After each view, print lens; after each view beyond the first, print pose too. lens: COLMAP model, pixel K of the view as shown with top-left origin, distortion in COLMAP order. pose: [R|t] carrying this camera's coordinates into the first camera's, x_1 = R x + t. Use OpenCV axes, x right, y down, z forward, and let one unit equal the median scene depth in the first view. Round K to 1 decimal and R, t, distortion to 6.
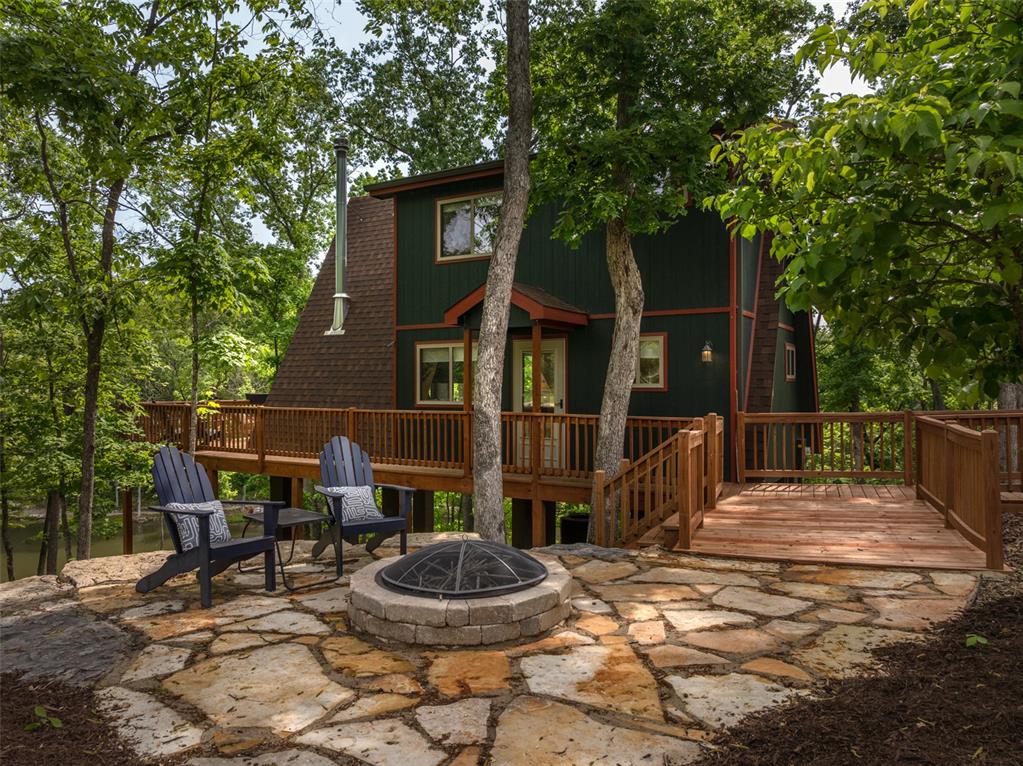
lens RADIAL K [[719.6, 0, 516.4], [0, 719.6, 377.3], [0, 0, 1]] dist [-0.033722, -0.005309]
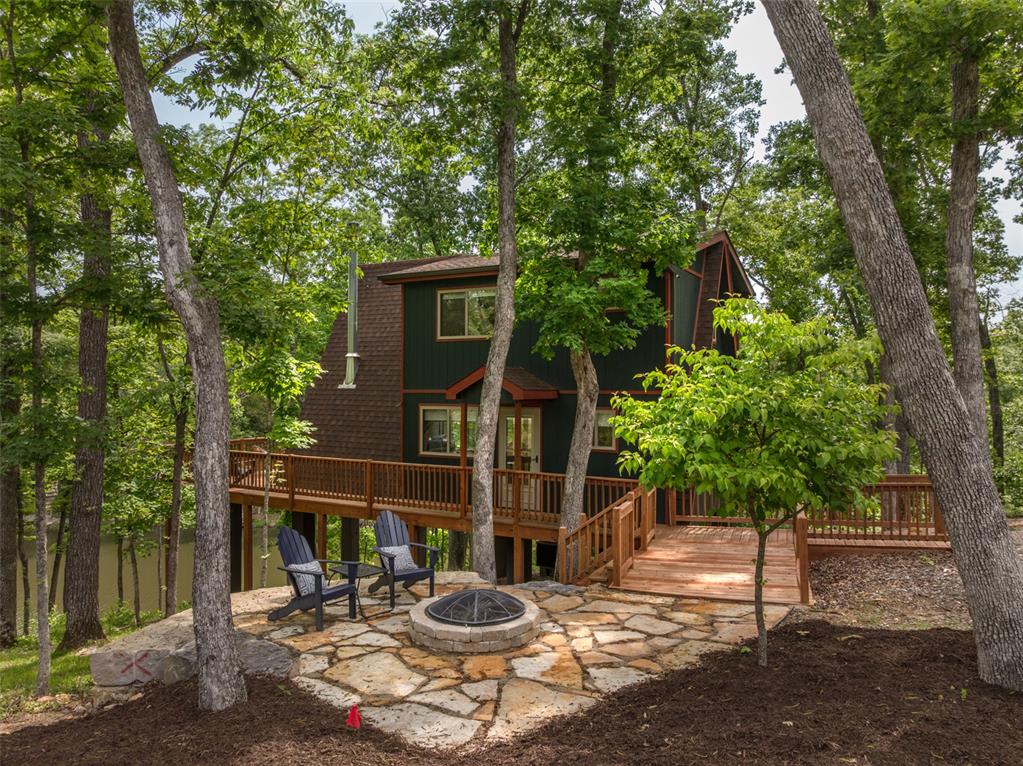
lens RADIAL K [[719.6, 0, 516.4], [0, 719.6, 377.3], [0, 0, 1]] dist [-0.033722, -0.005309]
pose [[0.999513, 0.005533, 0.030709, -0.035741], [-0.005485, 0.999984, -0.001652, -0.284066], [-0.030718, 0.001483, 0.999527, -0.724088]]
